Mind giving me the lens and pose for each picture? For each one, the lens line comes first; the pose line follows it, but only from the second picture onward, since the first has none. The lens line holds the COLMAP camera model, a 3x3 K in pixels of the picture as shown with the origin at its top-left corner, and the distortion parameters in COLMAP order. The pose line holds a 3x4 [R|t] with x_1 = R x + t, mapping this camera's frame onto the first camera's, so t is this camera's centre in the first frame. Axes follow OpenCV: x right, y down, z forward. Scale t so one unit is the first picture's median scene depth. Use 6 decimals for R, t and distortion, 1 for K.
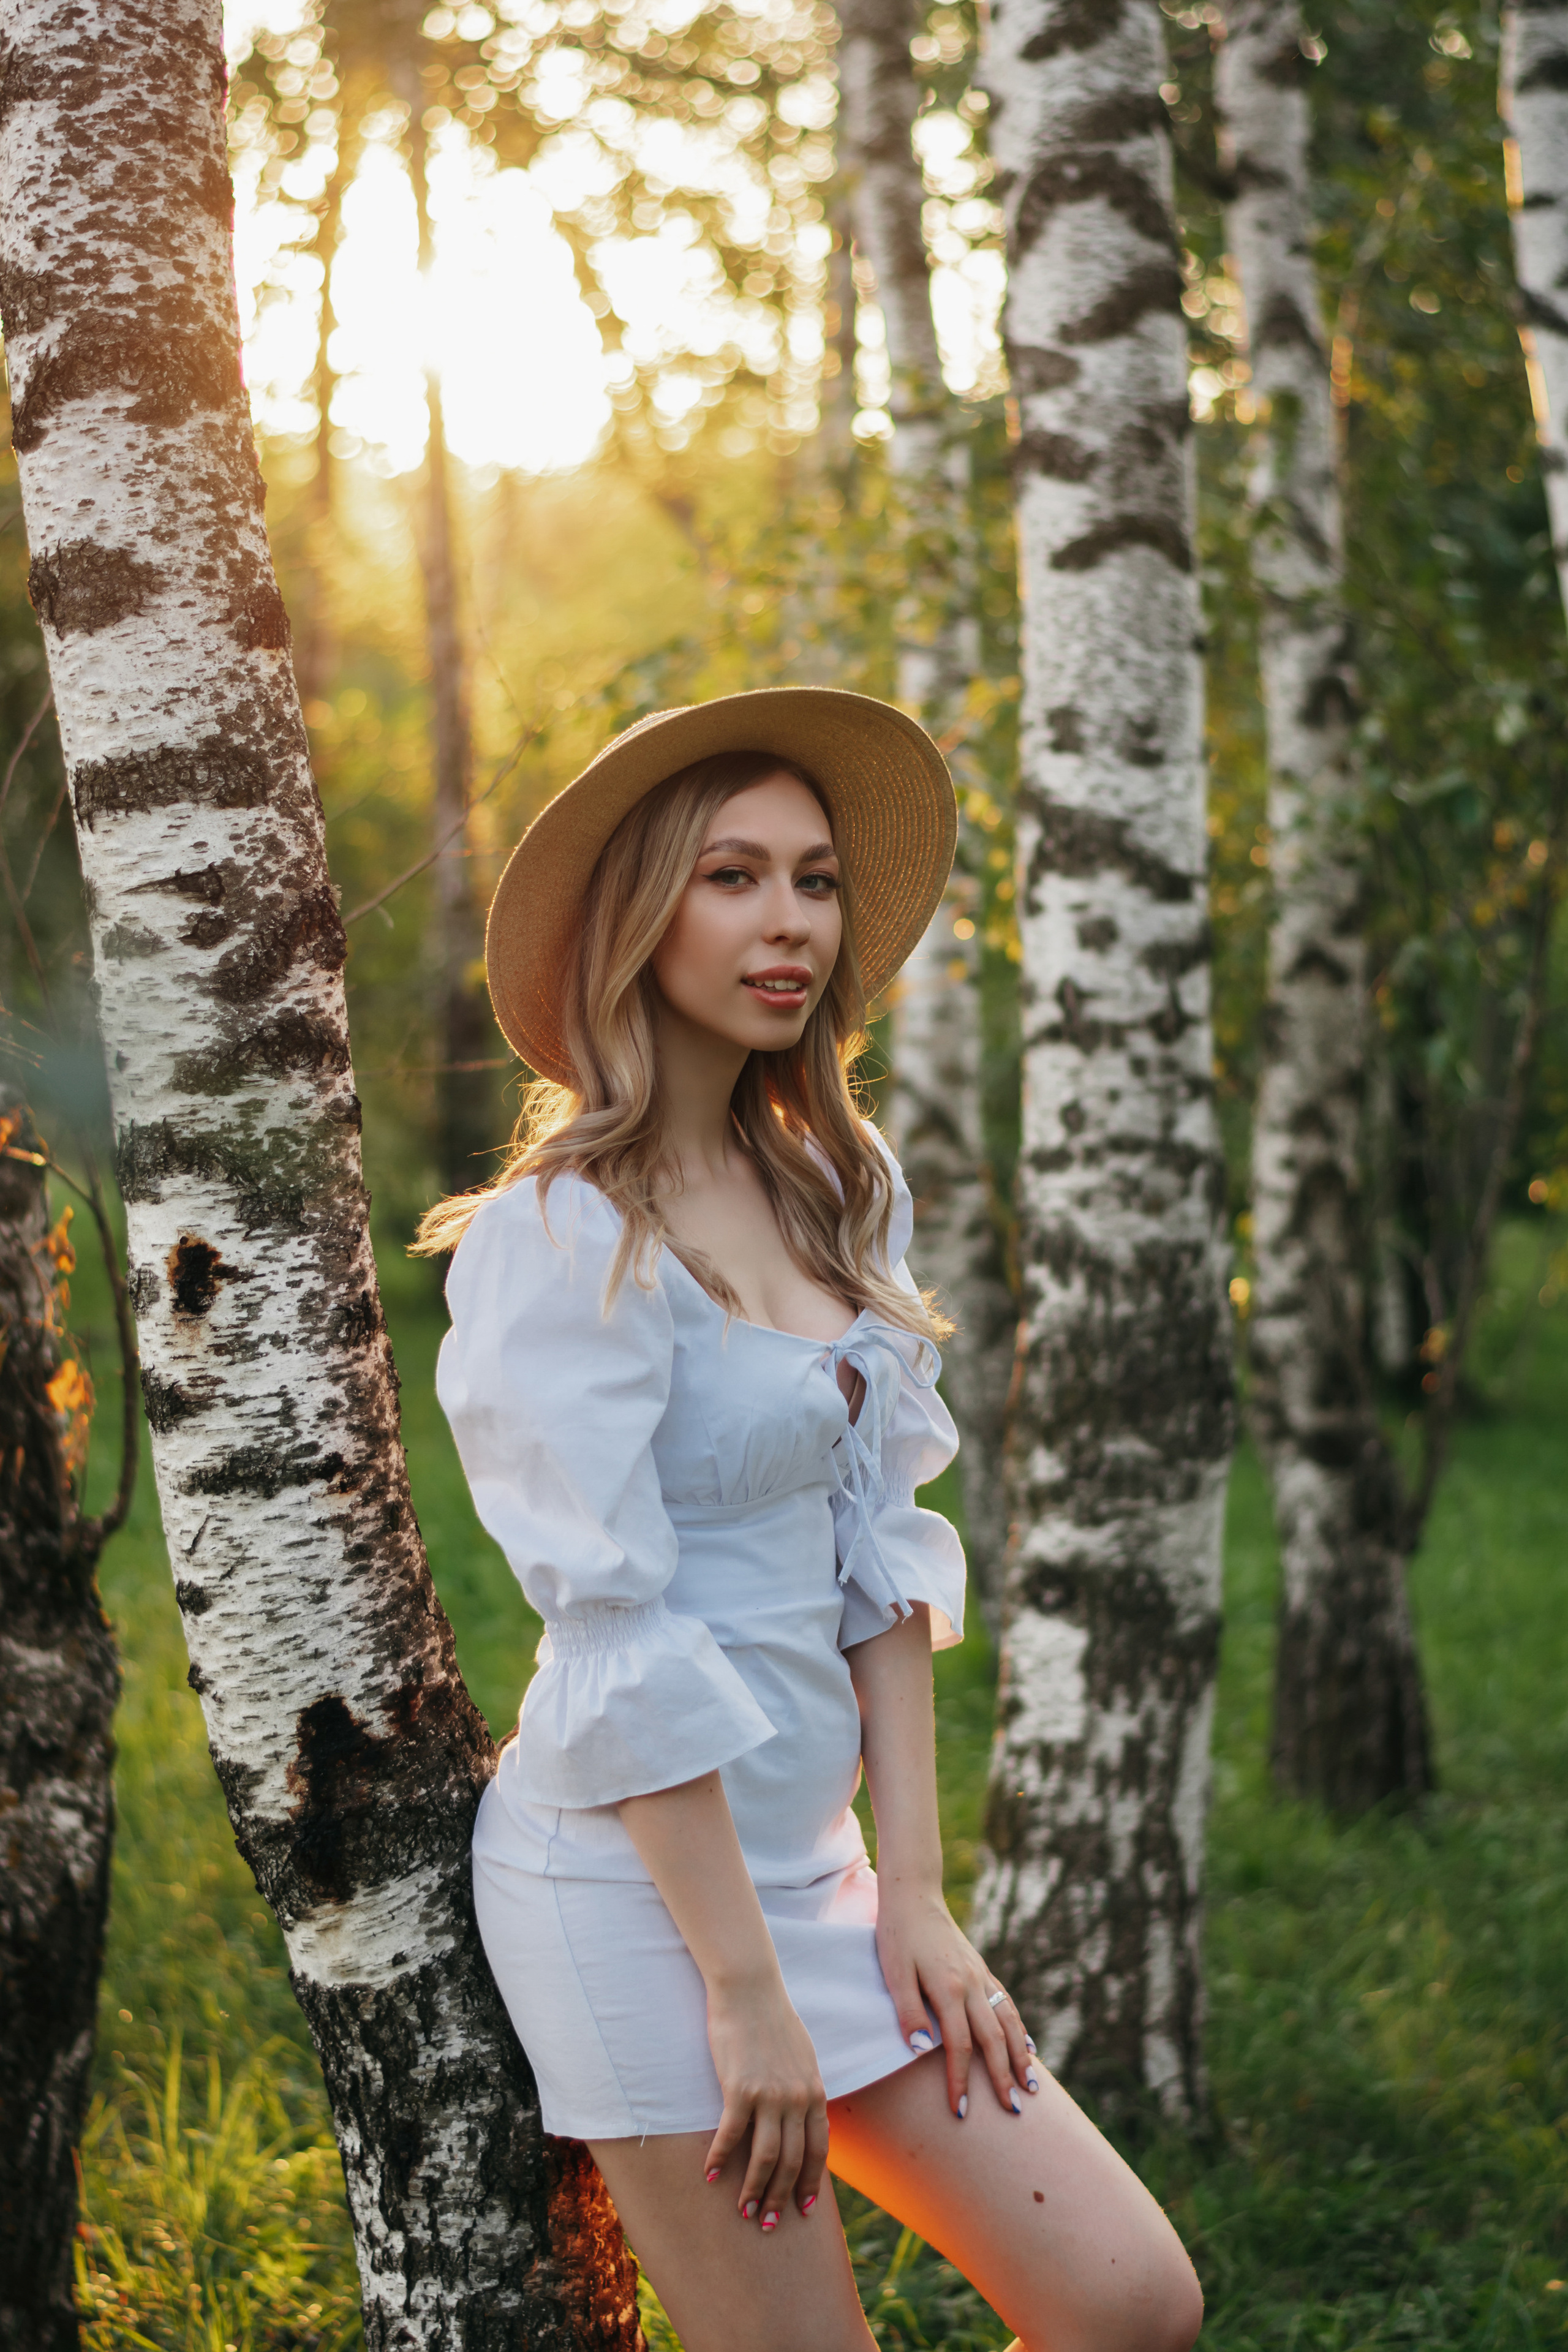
lens RADIAL K [[5209.9, 0, 784.0], [0, 5209.9, 1176.0], [0, 0, 1]] dist [-0.141170, 0.230827]
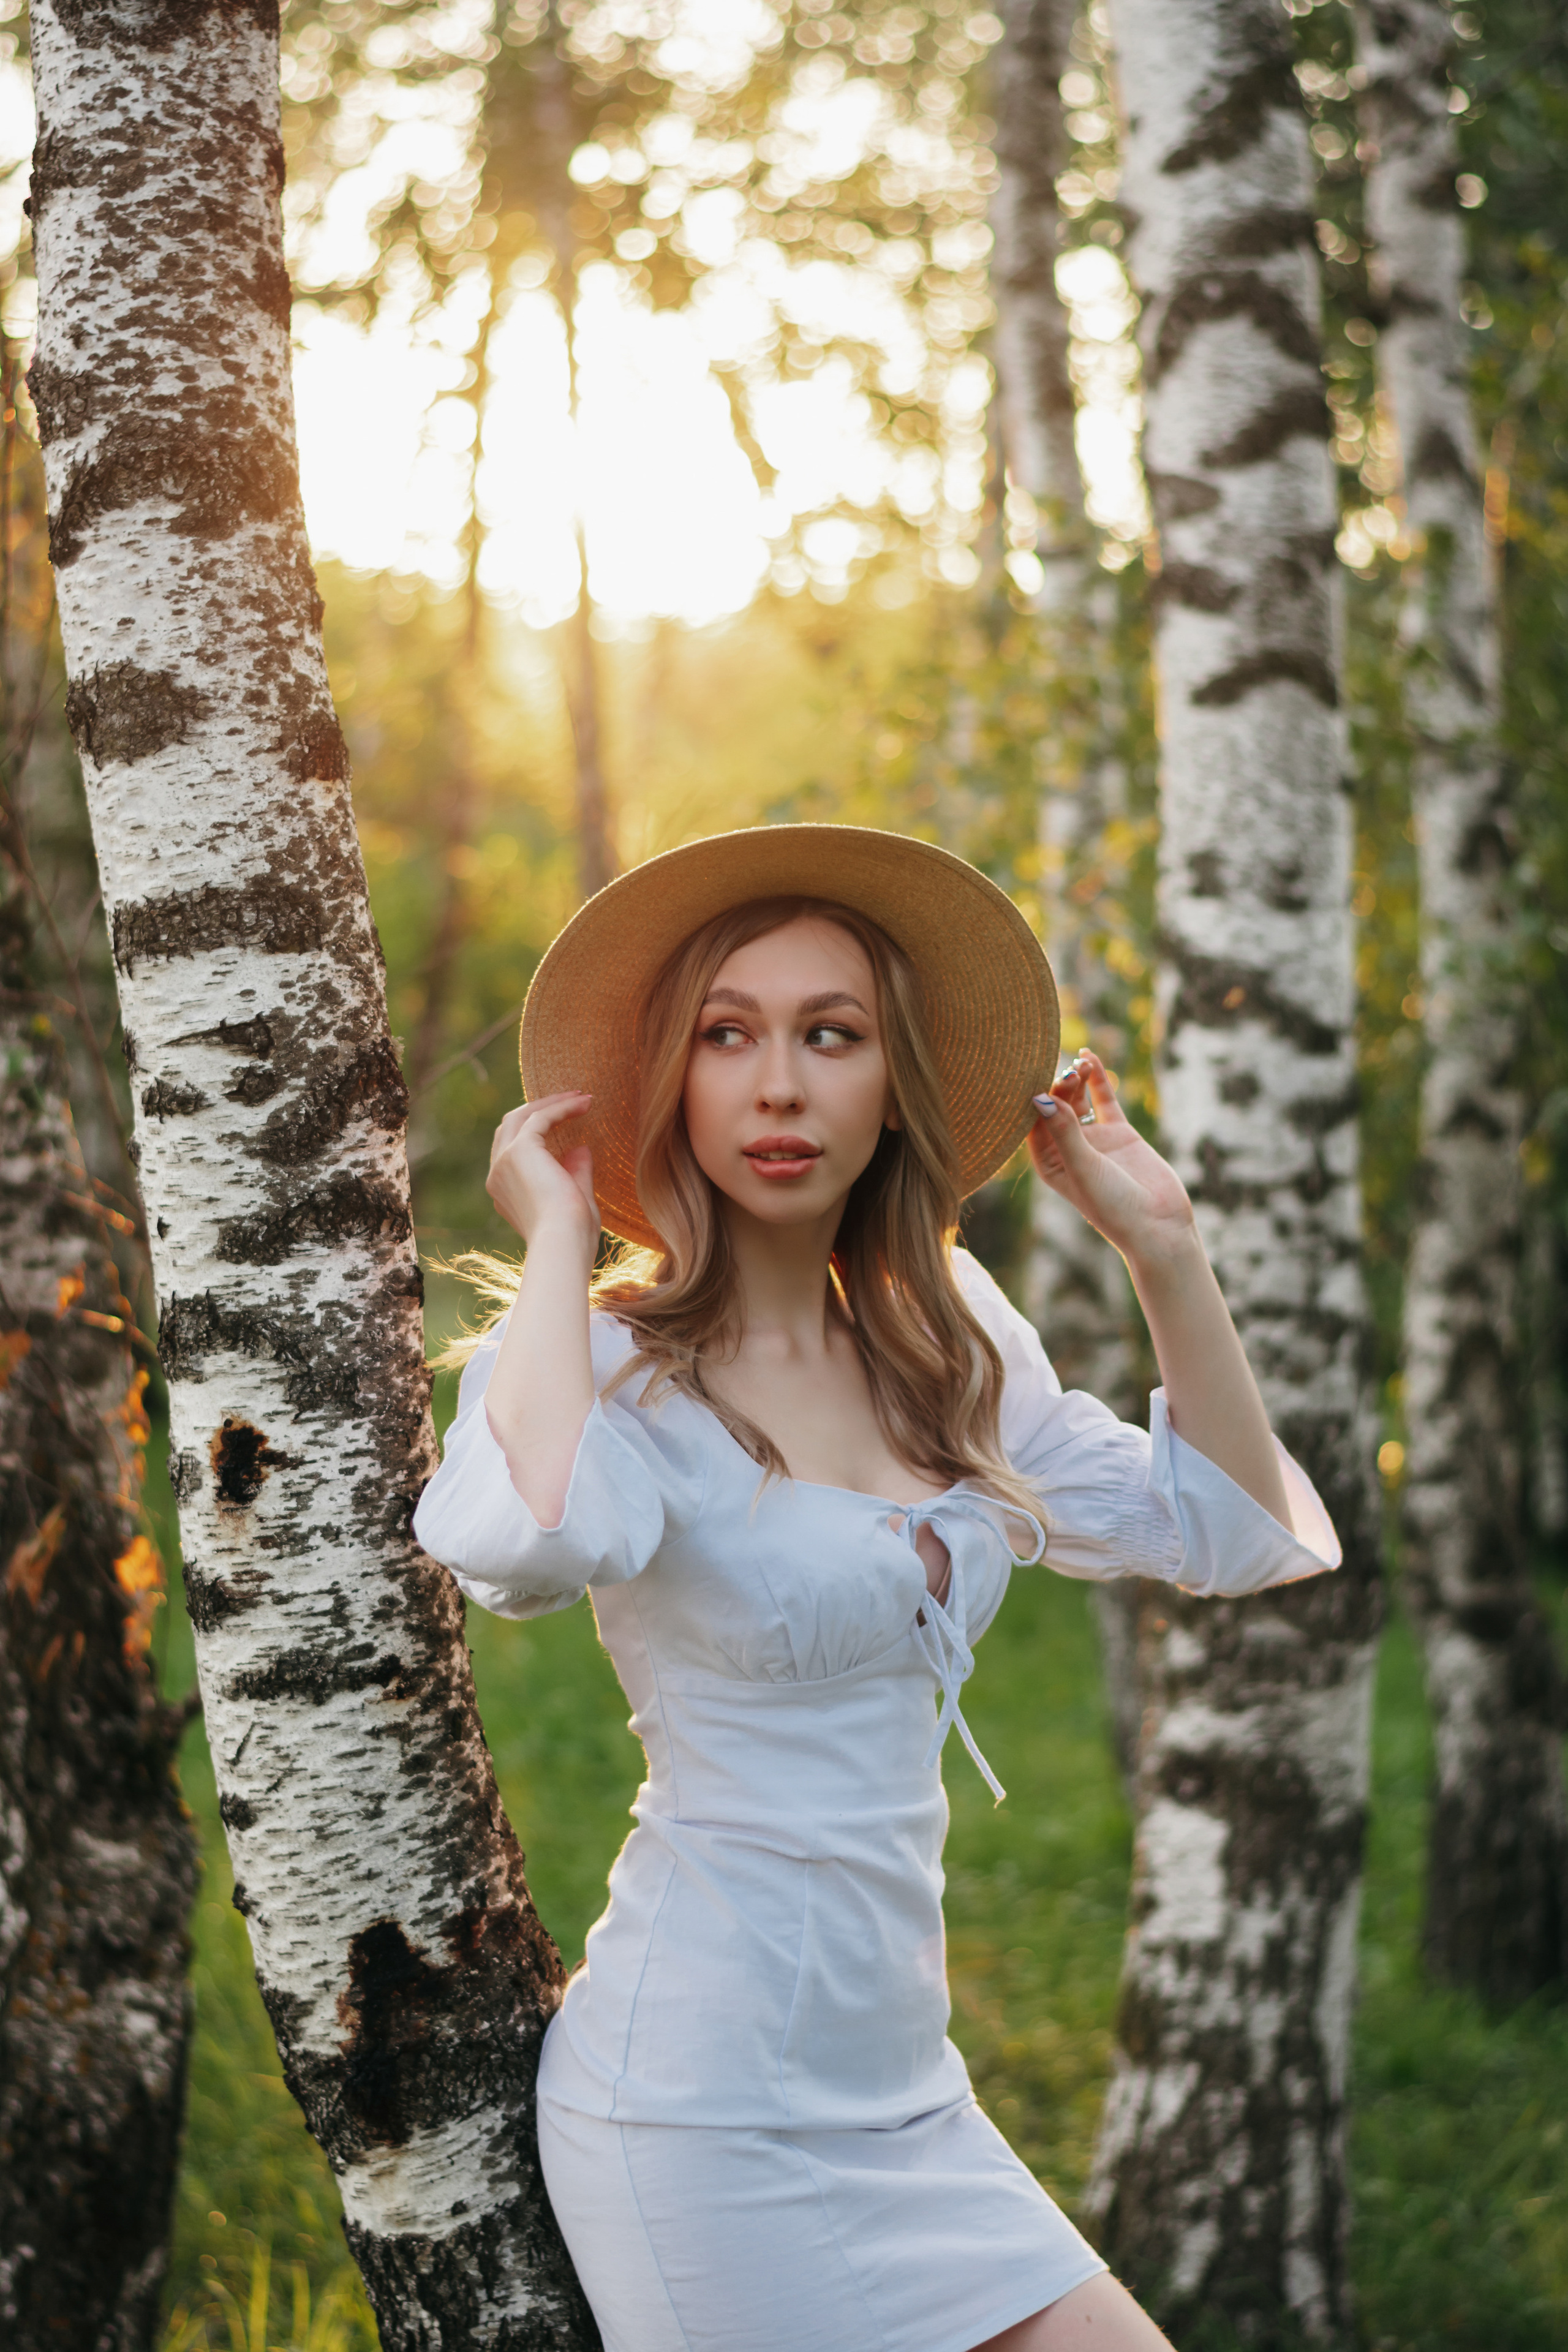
lens RADIAL K [[5209.9, 0, 784.0], [0, 5209.9, 1176.0], [0, 0, 1]] dist [-0.141170, 0.230827]
pose [[0.999533, 0.003118, -0.030404, 0.010414], [-0.003988, 0.999583, -0.028591, -0.005309], [0.030303, 0.028698, 0.999129, 0.082683]]
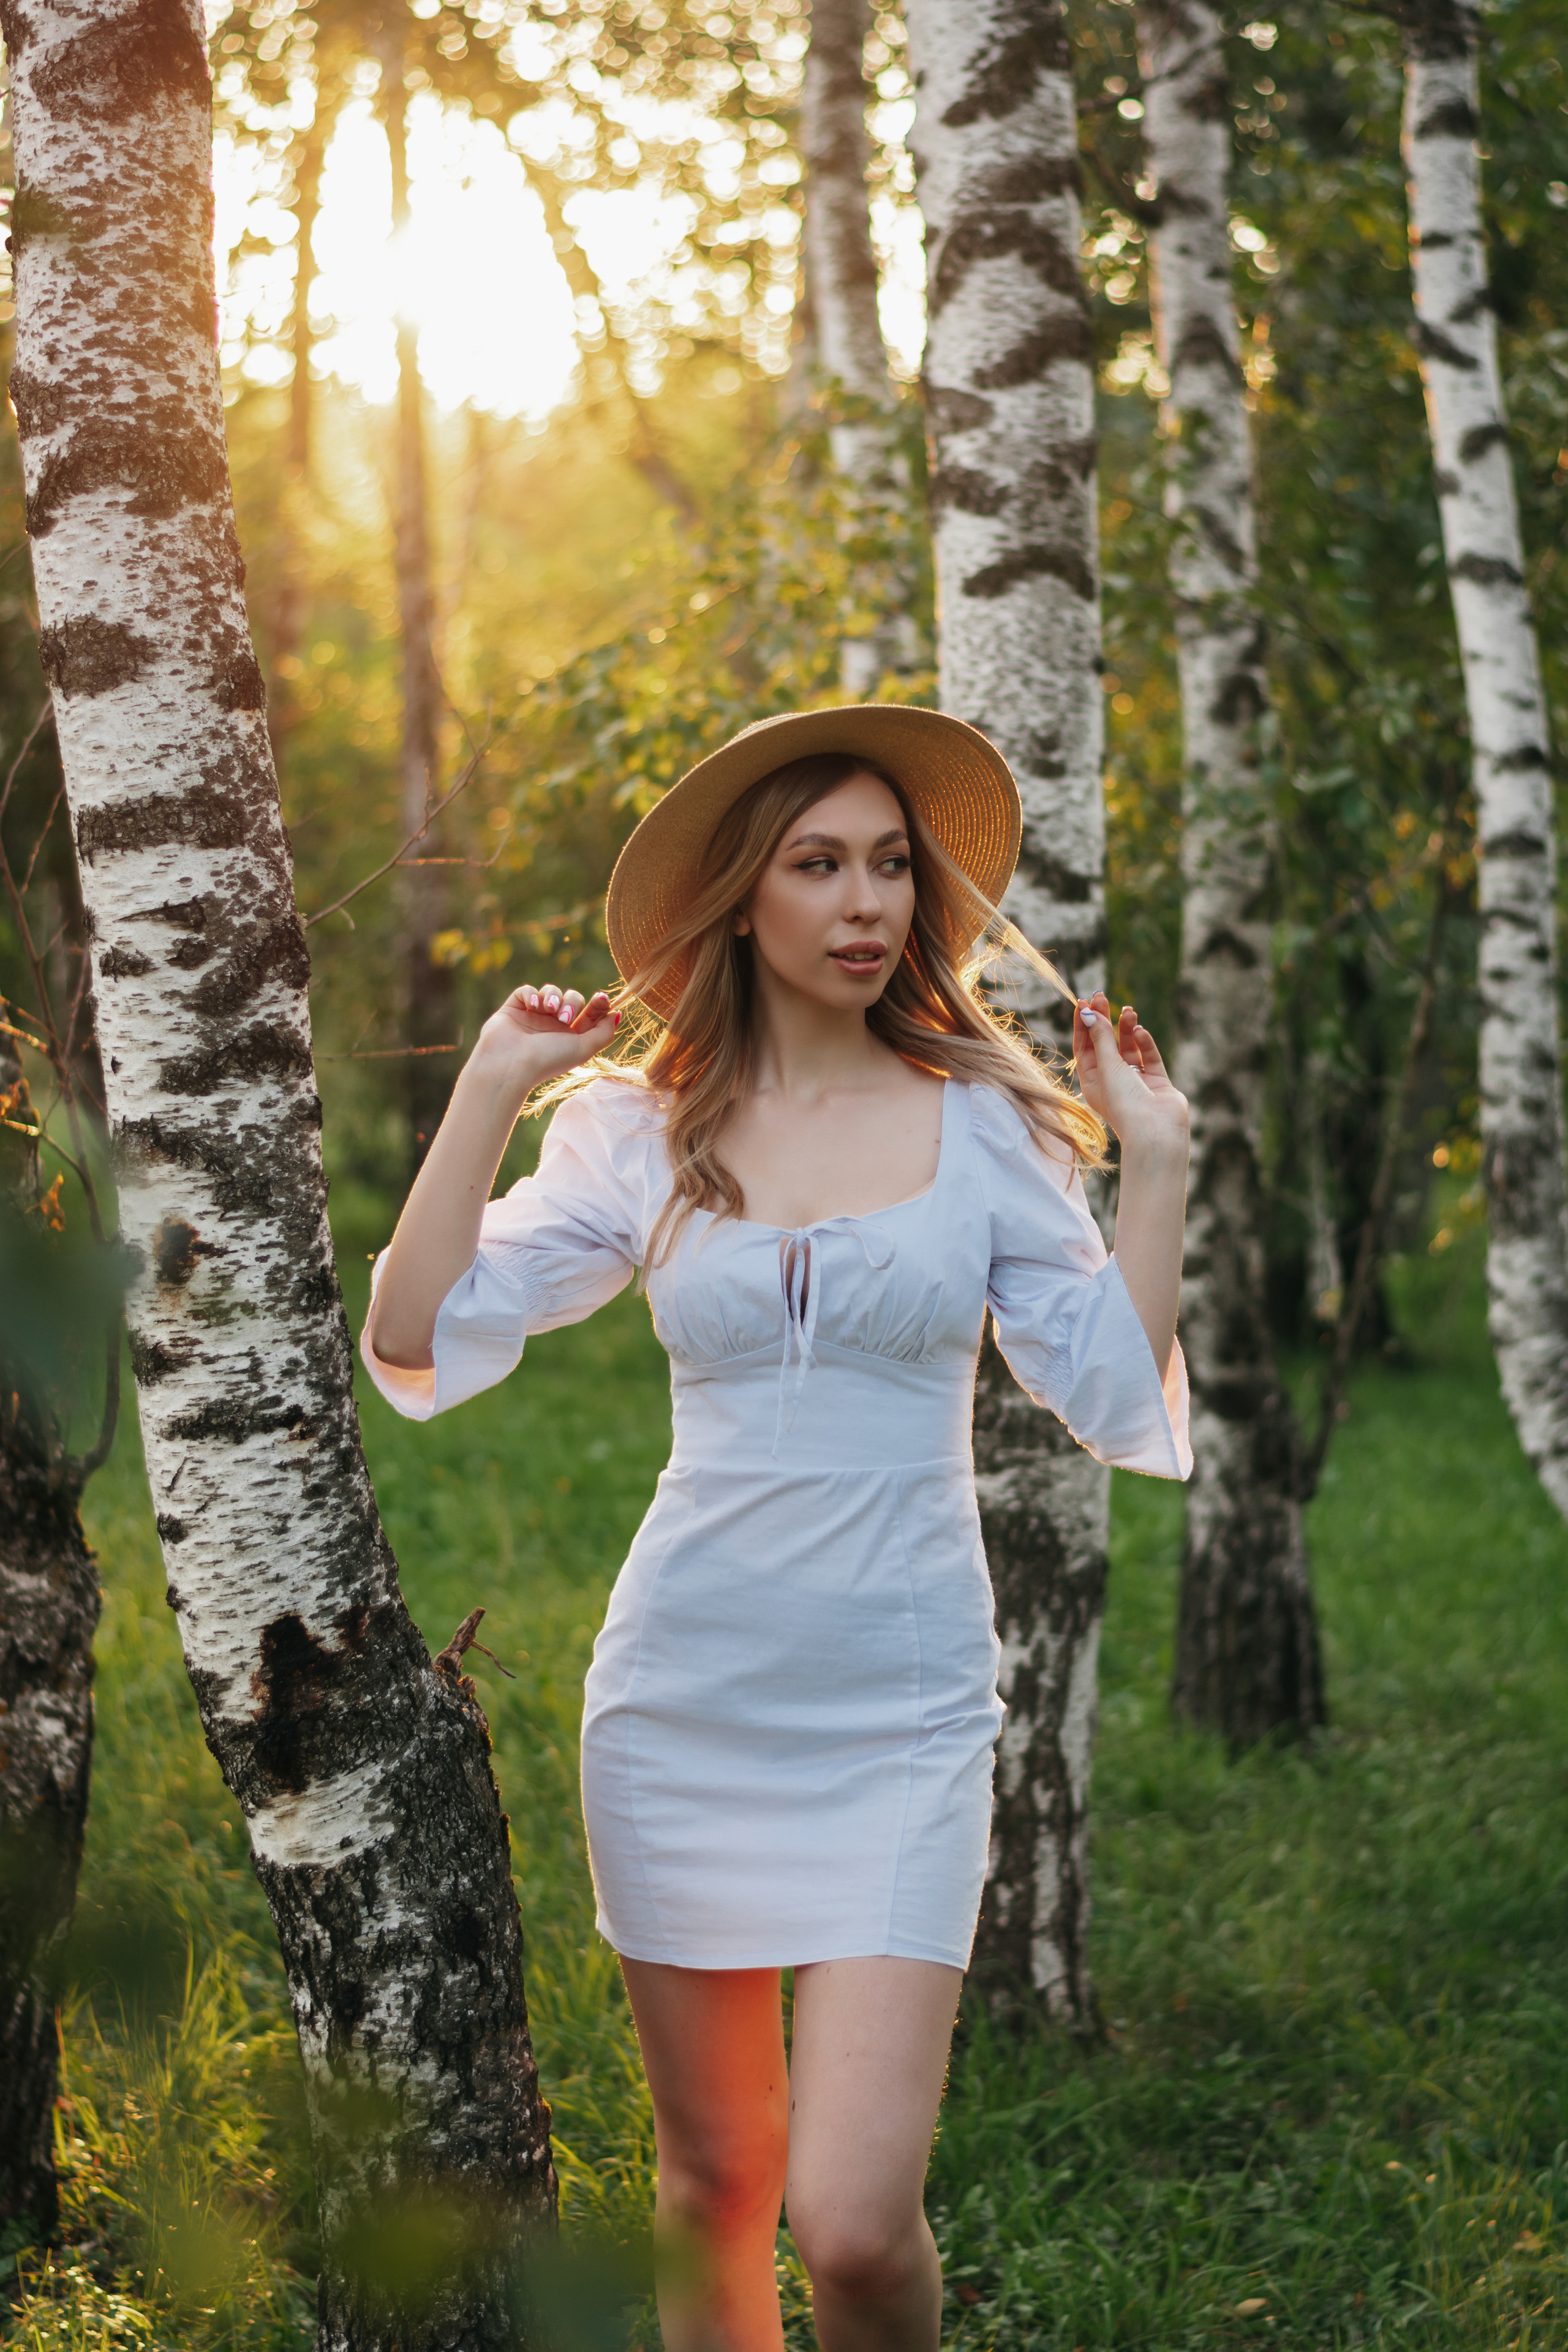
lens RADIAL K [[5209.9, 0, 784.0], [0, 5209.9, 1176.0], [0, 0, 1]] dist [-0.141170, 0.230827]
pose [[0.999904, 0.012364, 0.006221, 0.014509], [-0.012438, 0.999852, 0.011908, -0.012875], [-0.006072, -0.011984, 0.999910, -0.157678]]
